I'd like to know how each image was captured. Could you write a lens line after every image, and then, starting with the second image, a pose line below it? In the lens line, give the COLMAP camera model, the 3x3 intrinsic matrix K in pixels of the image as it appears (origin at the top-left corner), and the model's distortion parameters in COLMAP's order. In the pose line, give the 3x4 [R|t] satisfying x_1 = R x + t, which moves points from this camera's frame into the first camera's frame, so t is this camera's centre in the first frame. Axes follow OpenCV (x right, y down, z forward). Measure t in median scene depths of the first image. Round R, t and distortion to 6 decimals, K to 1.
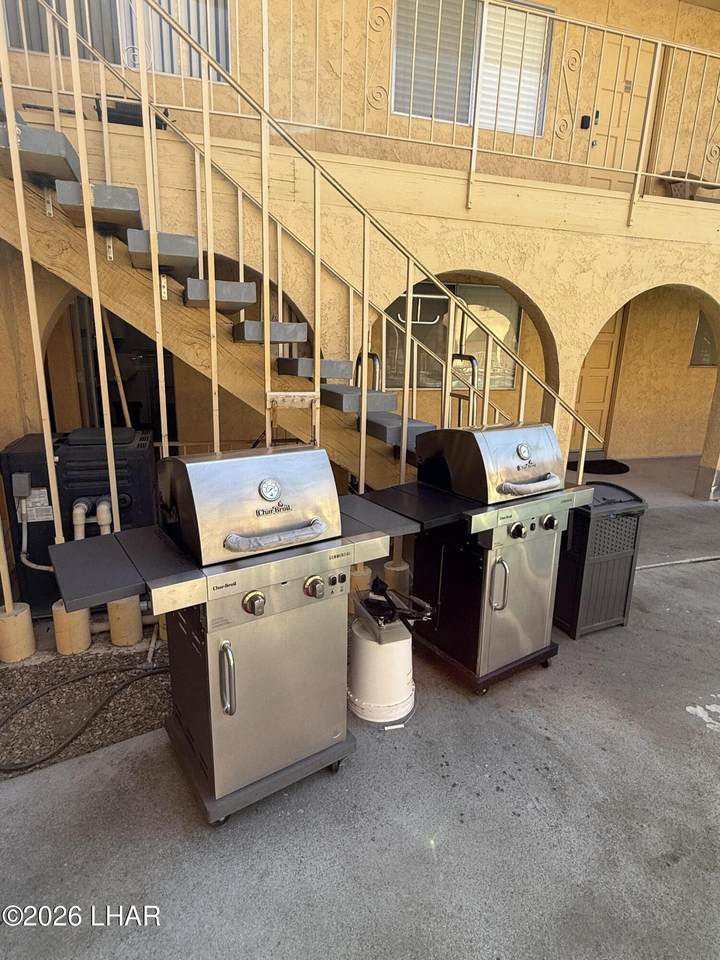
lens RADIAL K [[531.6, 0, 360.0], [0, 531.6, 480.0], [0, 0, 1]] dist [0.000397, -0.000065]
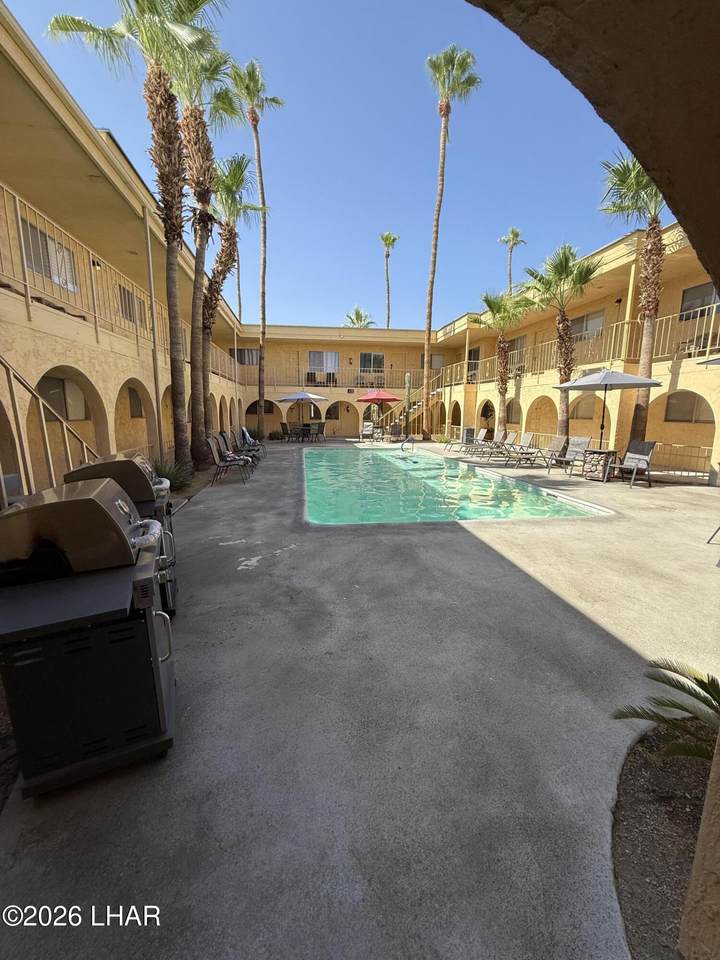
lens RADIAL K [[386.6, 0, 360.0], [0, 386.6, 480.0], [0, 0, 1]] dist [0.000105, 0.000062]
pose [[0.138667, -0.202694, 0.969374, -0.439867], [0.245051, 0.955415, 0.164721, -0.035907], [-0.959542, 0.214705, 0.182155, 0.074924]]
